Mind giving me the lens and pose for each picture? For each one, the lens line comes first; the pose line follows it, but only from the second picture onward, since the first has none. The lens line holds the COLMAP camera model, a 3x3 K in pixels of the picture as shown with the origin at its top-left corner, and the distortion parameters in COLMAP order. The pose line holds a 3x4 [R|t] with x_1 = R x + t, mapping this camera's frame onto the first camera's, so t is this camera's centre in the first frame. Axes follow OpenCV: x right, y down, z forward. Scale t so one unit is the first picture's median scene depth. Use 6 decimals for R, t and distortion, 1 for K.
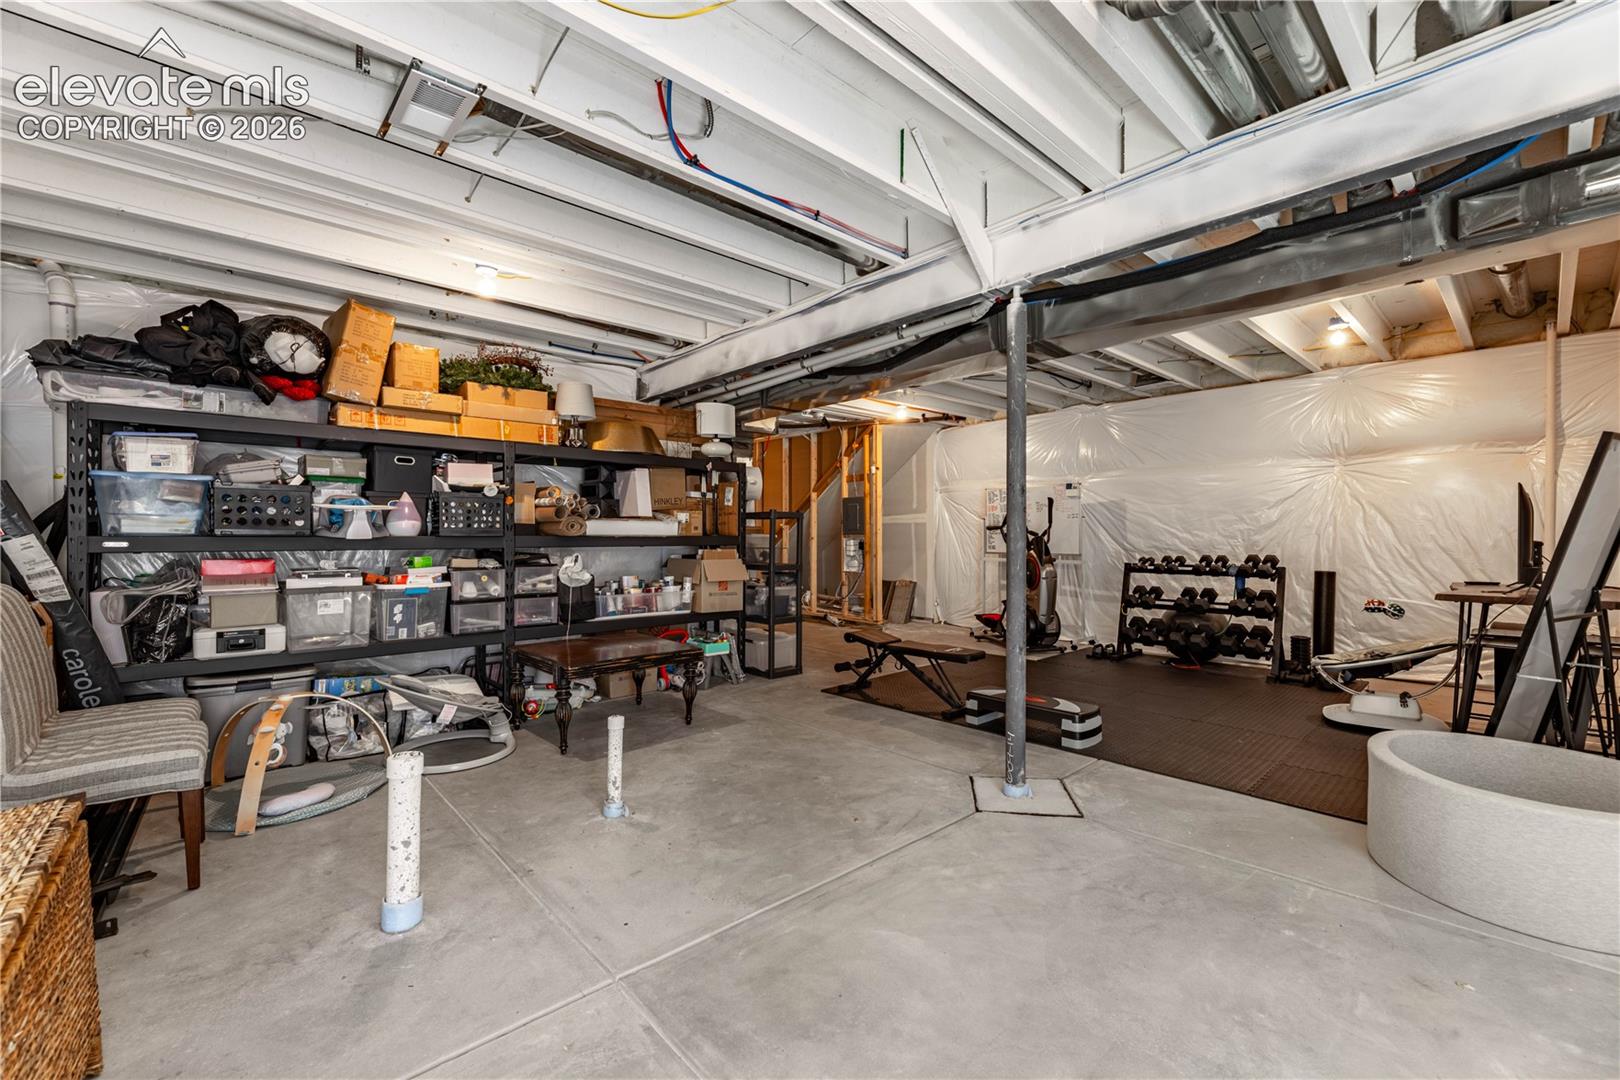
lens RADIAL K [[653.0, 0, 806.6], [0, 653.0, 534.5], [0, 0, 1]] dist [-0.002778, -0.000630]
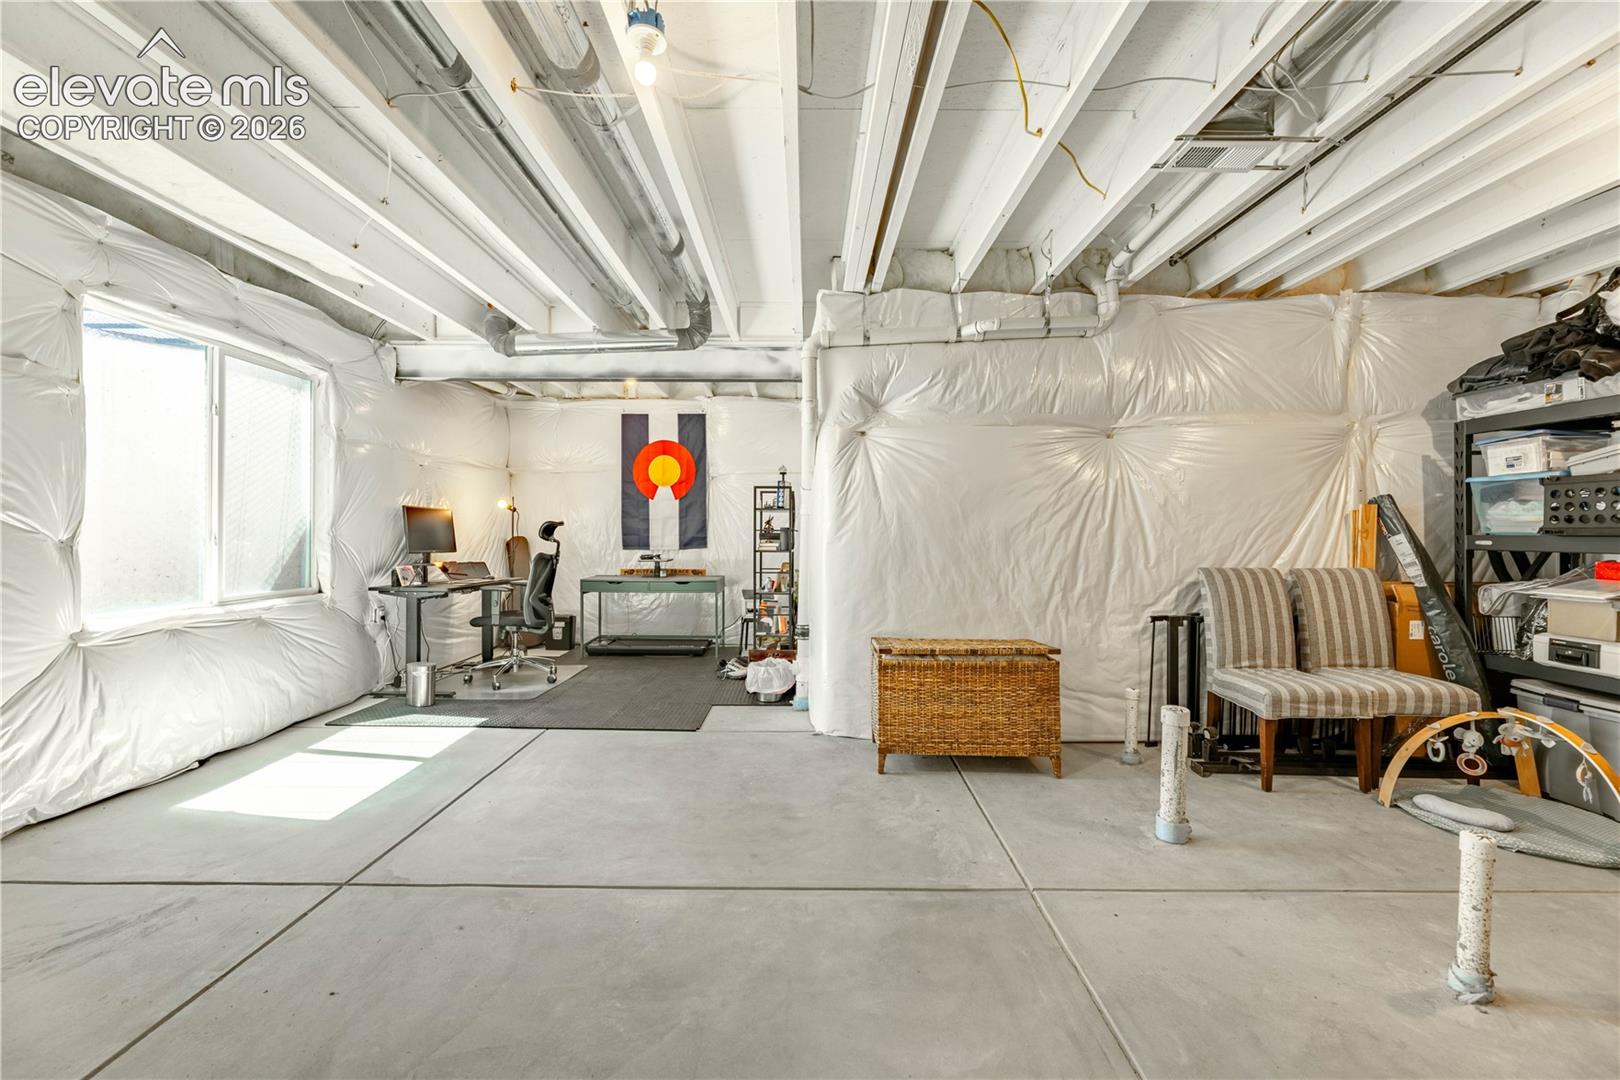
lens RADIAL K [[653.0, 0, 803.1], [0, 653.0, 536.3], [0, 0, 1]] dist [-0.002778, -0.000630]
pose [[-0.662137, 0.003719, -0.749373, 0.517387], [-0.000872, 0.999983, 0.005733, -0.000858], [0.749382, 0.004450, -0.662123, 0.834580]]
